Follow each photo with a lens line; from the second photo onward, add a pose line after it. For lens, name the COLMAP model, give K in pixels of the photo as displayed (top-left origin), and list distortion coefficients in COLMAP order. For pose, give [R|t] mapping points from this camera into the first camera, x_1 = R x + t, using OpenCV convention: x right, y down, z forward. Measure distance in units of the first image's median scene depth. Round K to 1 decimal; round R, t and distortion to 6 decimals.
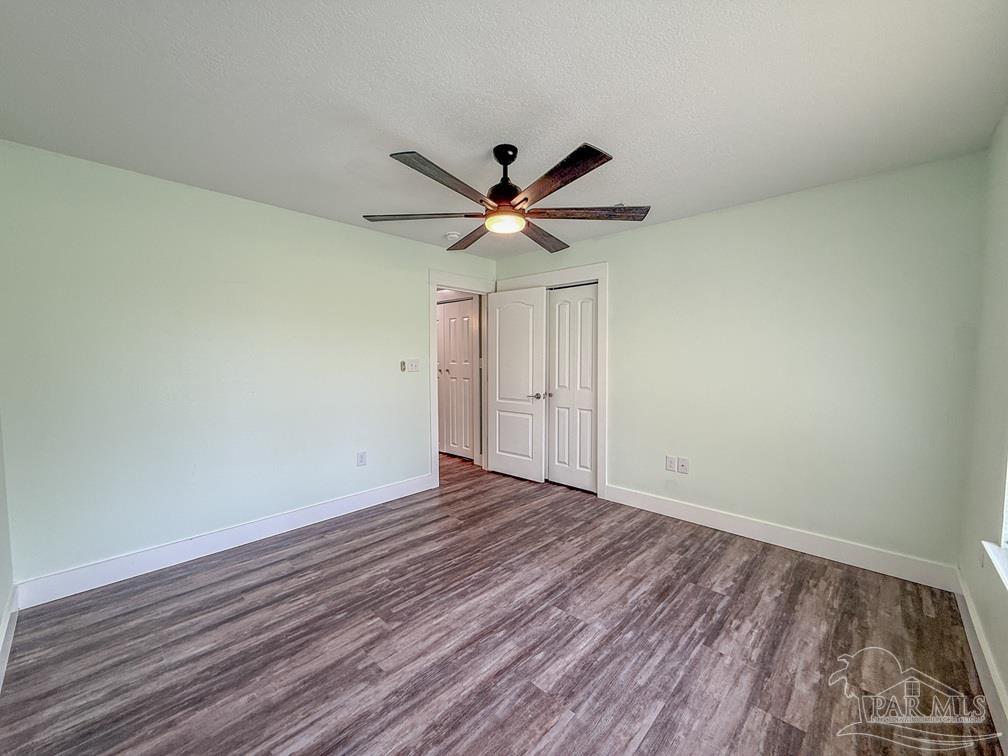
lens RADIAL K [[402.5, 0, 504.0], [0, 402.5, 378.0], [0, 0, 1]] dist [0.000867, 0.000054]
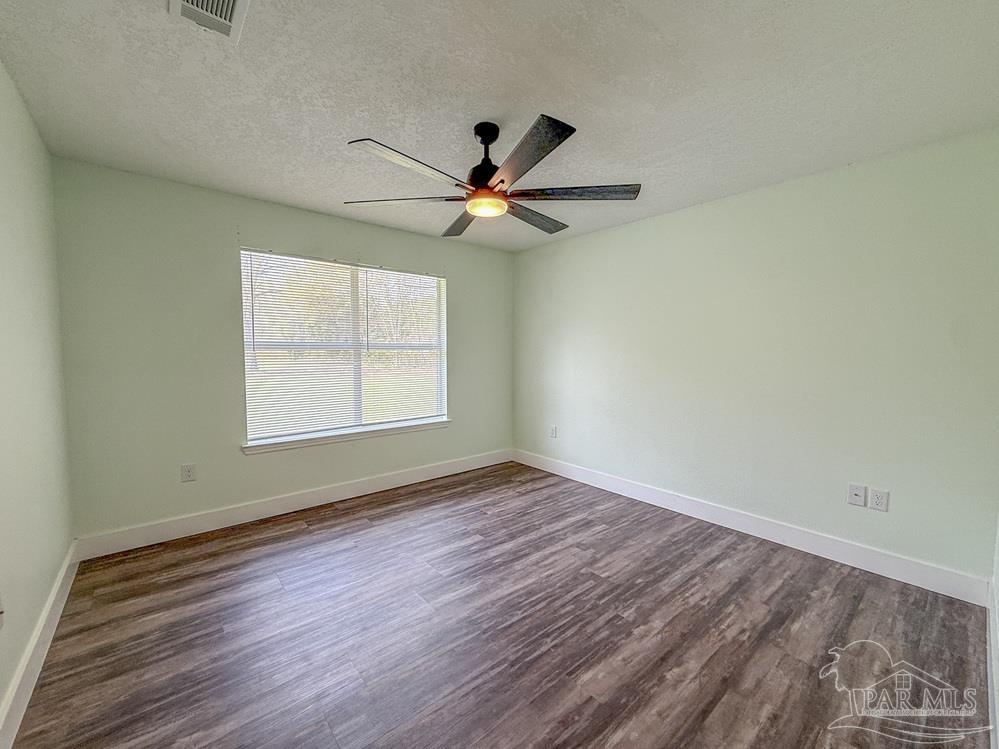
lens RADIAL K [[398.9, 0, 499.5], [0, 398.9, 374.5], [0, 0, 1]] dist [0.000867, 0.000054]
pose [[-0.993652, -0.008286, 0.112190, -0.139447], [0.004359, 0.993699, 0.111997, -0.091781], [-0.112411, 0.111775, -0.987355, 1.993990]]
